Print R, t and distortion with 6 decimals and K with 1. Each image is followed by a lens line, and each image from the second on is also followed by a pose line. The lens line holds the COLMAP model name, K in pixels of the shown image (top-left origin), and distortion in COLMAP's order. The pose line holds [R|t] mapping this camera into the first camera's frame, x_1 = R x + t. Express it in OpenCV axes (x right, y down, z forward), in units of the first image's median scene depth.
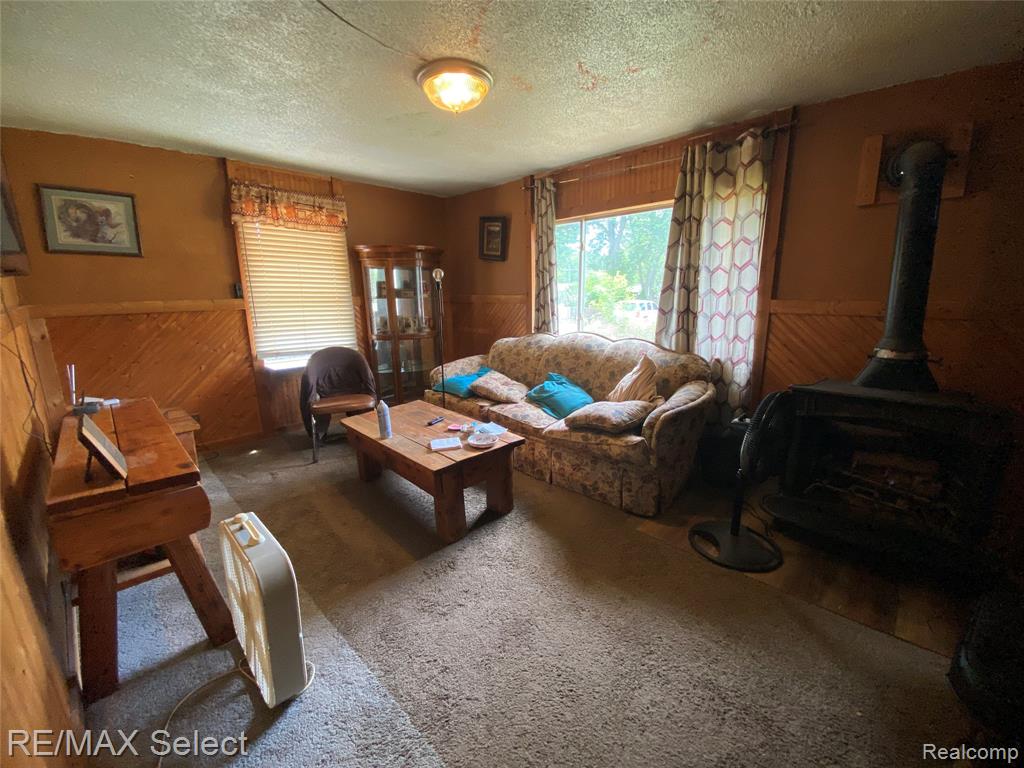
lens RADIAL K [[415.8, 0, 504.0], [0, 415.8, 382.6], [0, 0, 1]] dist [0.001112, -0.012464]
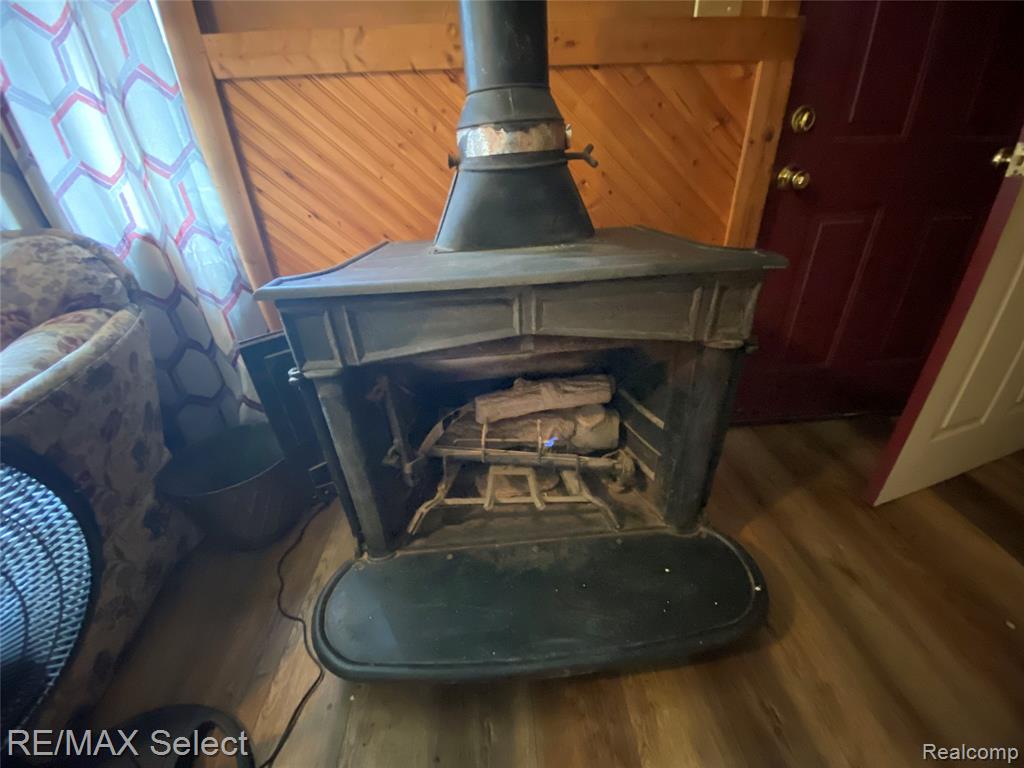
lens RADIAL K [[415.8, 0, 511.2], [0, 415.8, 390.1], [0, 0, 1]] dist [0.001112, -0.012464]
pose [[0.663488, -0.372677, 0.648765, 0.487705], [0.188009, 0.922340, 0.337553, 0.007516], [-0.724180, -0.101989, 0.682027, 0.556418]]
